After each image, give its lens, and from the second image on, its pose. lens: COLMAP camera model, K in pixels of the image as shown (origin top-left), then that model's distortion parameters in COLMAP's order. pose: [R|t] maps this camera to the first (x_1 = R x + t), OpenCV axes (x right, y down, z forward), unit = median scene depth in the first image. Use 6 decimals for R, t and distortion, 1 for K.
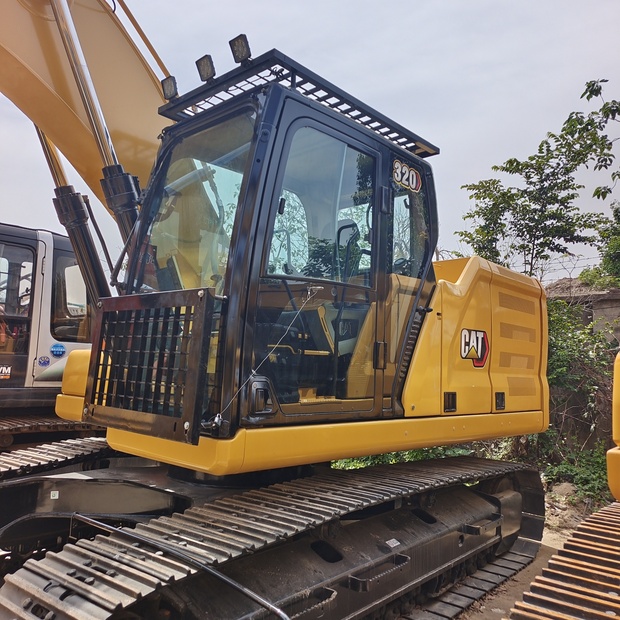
lens RADIAL K [[562.3, 0, 310.4], [0, 562.3, 308.3], [0, 0, 1]] dist [0.031479, 0.000000]
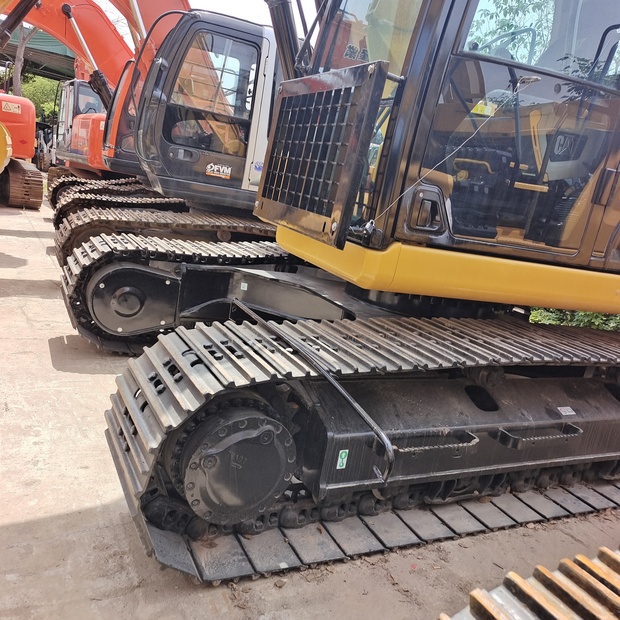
lens RADIAL K [[562.3, 0, 310.5], [0, 562.3, 311.5], [0, 0, 1]] dist [0.031479, 0.000000]
pose [[0.913413, 0.207393, -0.350235, 0.072656], [-0.100159, 0.948522, 0.300456, 0.060055], [0.394518, -0.239362, 0.887165, 0.136698]]
